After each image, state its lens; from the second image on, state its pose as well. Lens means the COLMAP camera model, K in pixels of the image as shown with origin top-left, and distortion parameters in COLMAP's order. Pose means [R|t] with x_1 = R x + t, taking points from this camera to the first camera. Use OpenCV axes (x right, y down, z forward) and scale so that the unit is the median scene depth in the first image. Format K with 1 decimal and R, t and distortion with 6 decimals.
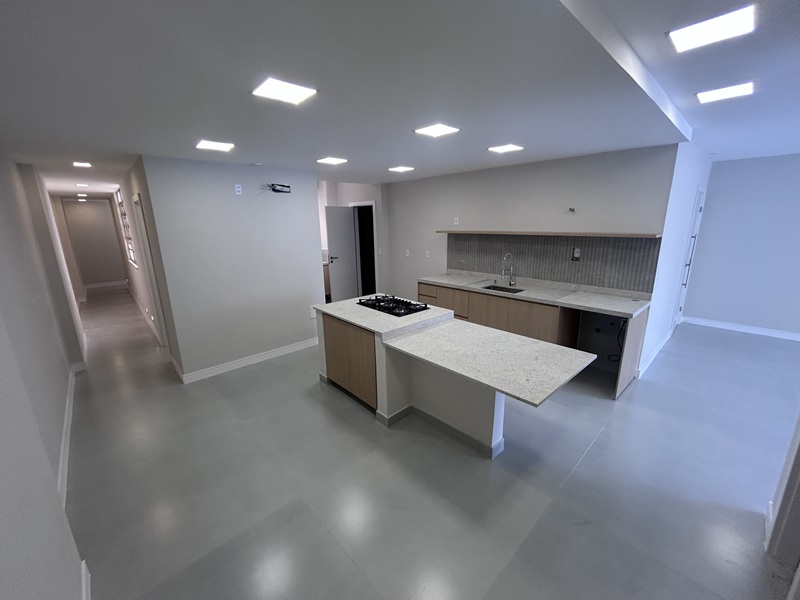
lens RADIAL K [[325.6, 0, 398.3], [0, 325.6, 297.9], [0, 0, 1]] dist [-0.001628, 0.000371]
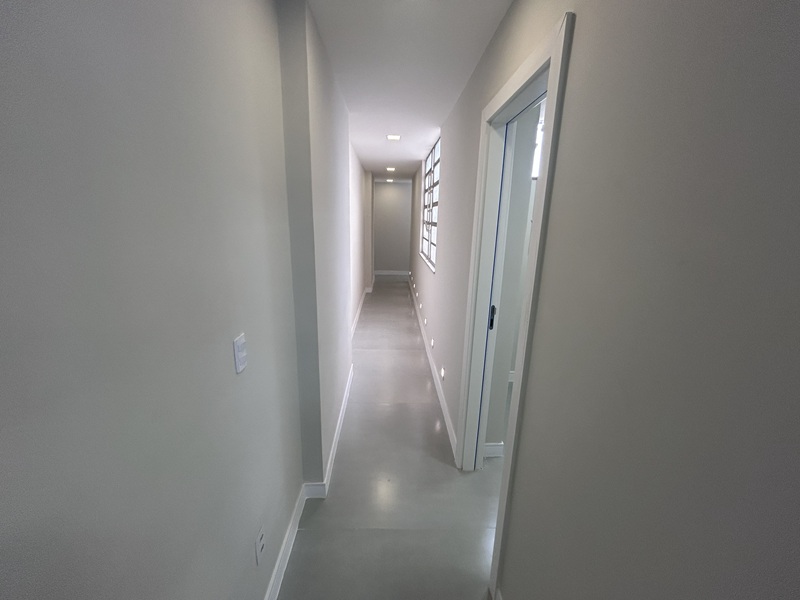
lens RADIAL K [[325.6, 0, 400.0], [0, 325.6, 300.5], [0, 0, 1]] dist [-0.001628, 0.000371]
pose [[0.753344, 0.192861, -0.628711, -0.281411], [-0.186514, 0.979433, 0.076959, -0.046952], [0.630623, 0.059287, 0.773821, 0.303204]]
